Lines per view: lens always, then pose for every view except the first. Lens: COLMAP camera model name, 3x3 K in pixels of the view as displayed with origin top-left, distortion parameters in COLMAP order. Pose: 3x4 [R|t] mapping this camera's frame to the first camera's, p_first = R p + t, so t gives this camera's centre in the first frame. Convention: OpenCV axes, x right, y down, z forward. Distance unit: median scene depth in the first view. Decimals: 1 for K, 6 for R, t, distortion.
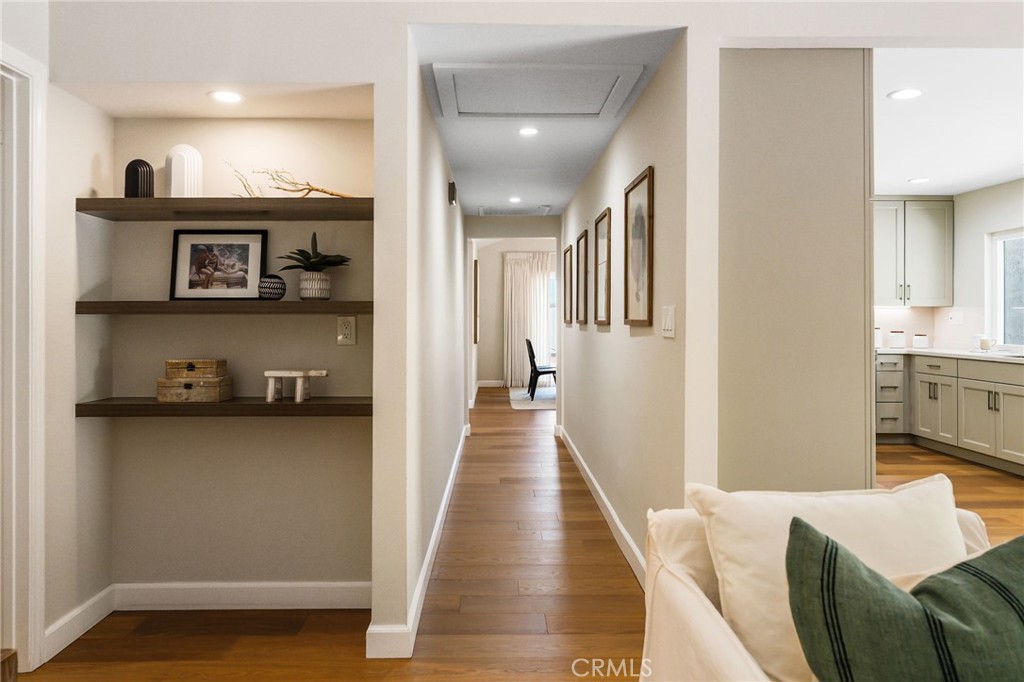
lens RADIAL K [[707.1, 0, 515.9], [0, 707.1, 312.4], [0, 0, 1]] dist [0.003959, 0.003656]
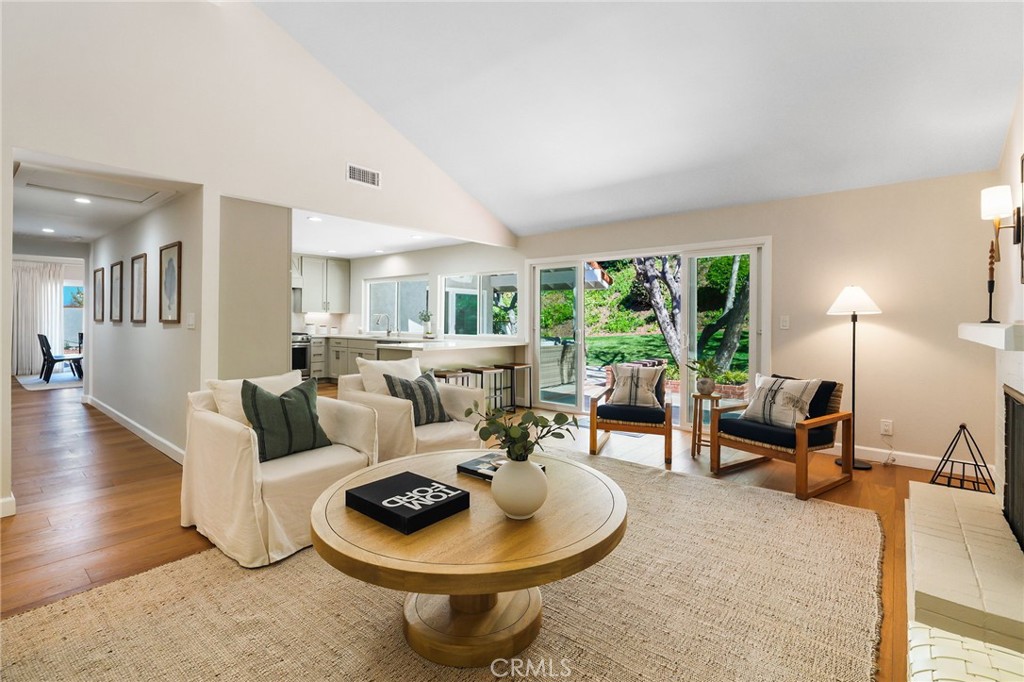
lens RADIAL K [[465.0, 0, 514.6], [0, 465.0, 321.7], [0, 0, 1]] dist [0.000591, 0.000171]
pose [[0.662665, 0.001656, 0.748914, -0.078434], [-0.013279, 0.999866, 0.009539, -0.004527], [-0.748798, -0.016266, 0.662599, -0.270948]]
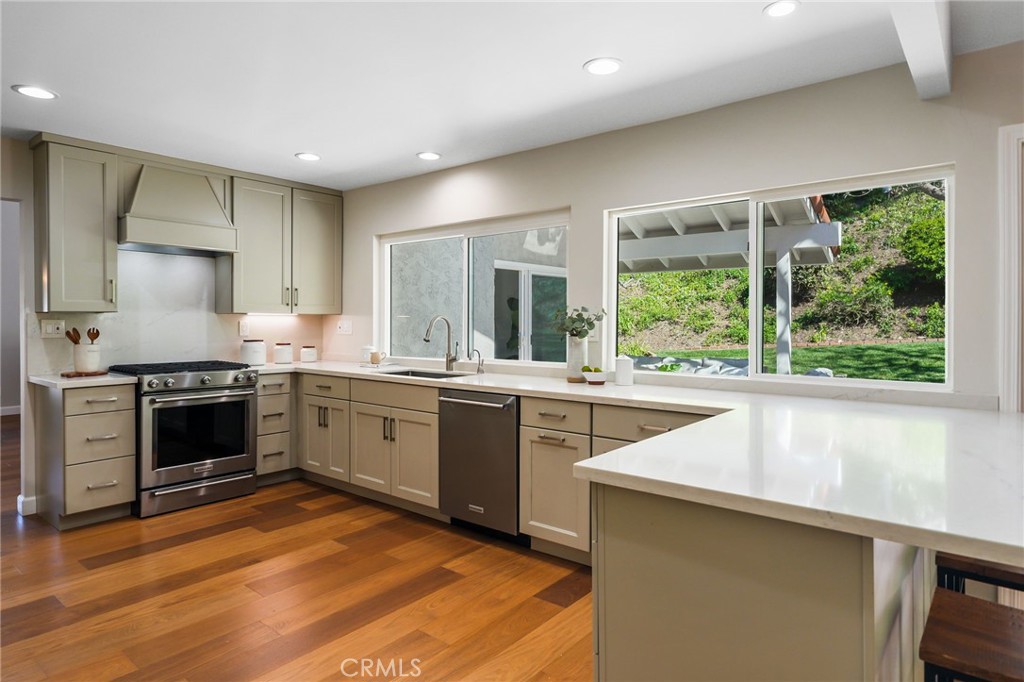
lens RADIAL K [[592.2, 0, 512.3], [0, 592.2, 328.9], [0, 0, 1]] dist [0.002515, 0.001487]
pose [[0.656775, -0.008965, 0.754034, 0.212315], [-0.008752, 0.999771, 0.019509, -0.007538], [-0.754036, -0.019413, 0.656546, 0.379480]]
